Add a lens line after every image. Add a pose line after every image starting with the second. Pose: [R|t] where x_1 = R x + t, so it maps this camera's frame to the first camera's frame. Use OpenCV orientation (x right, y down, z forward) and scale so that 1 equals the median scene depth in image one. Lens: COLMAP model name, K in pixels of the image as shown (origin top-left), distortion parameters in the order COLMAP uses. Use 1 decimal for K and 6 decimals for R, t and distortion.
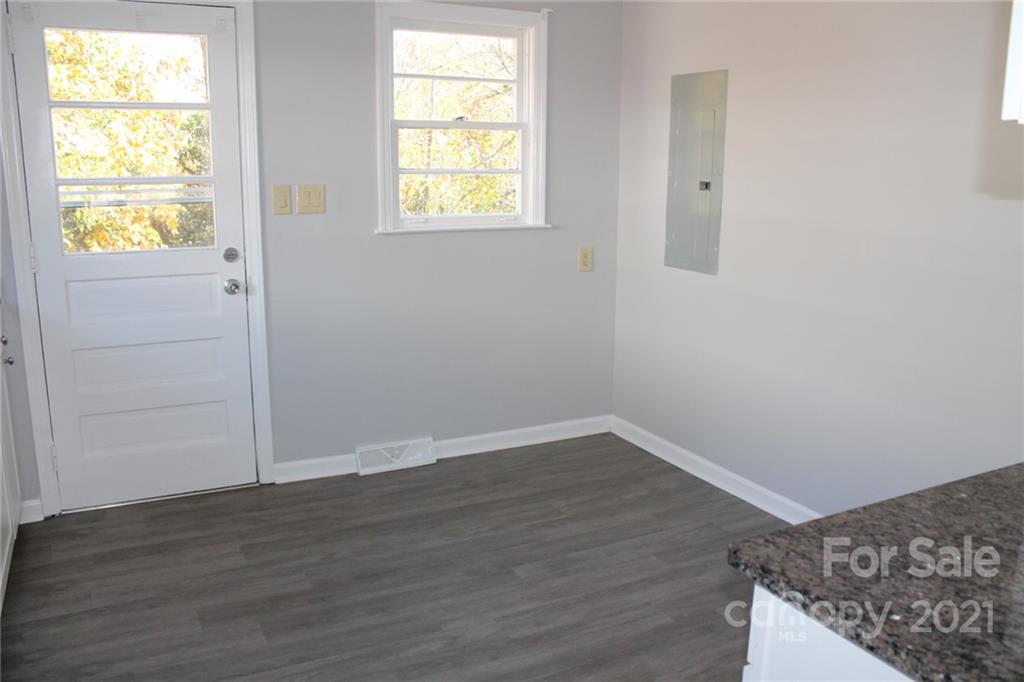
lens RADIAL K [[861.9, 0, 512.0], [0, 861.9, 341.0], [0, 0, 1]] dist [-0.169237, 0.143459]
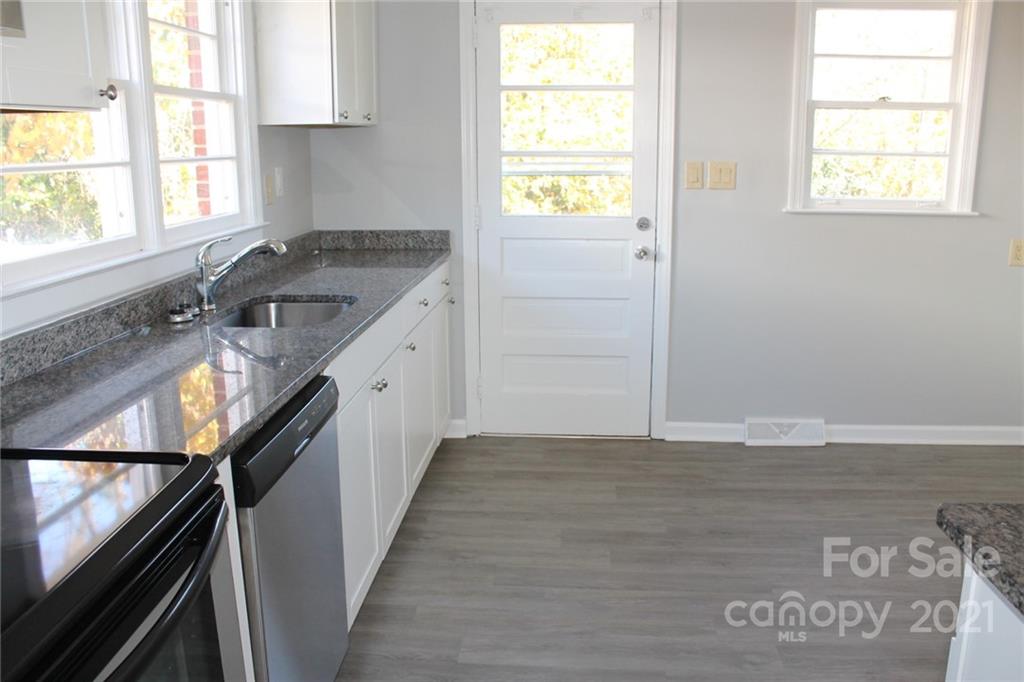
lens RADIAL K [[861.9, 0, 512.0], [0, 861.9, 341.0], [0, 0, 1]] dist [-0.169237, 0.143459]
pose [[0.852756, 0.105805, -0.511481, 0.101871], [-0.099406, 0.994245, 0.039938, 0.020676], [0.512763, 0.016787, 0.858366, -0.031602]]
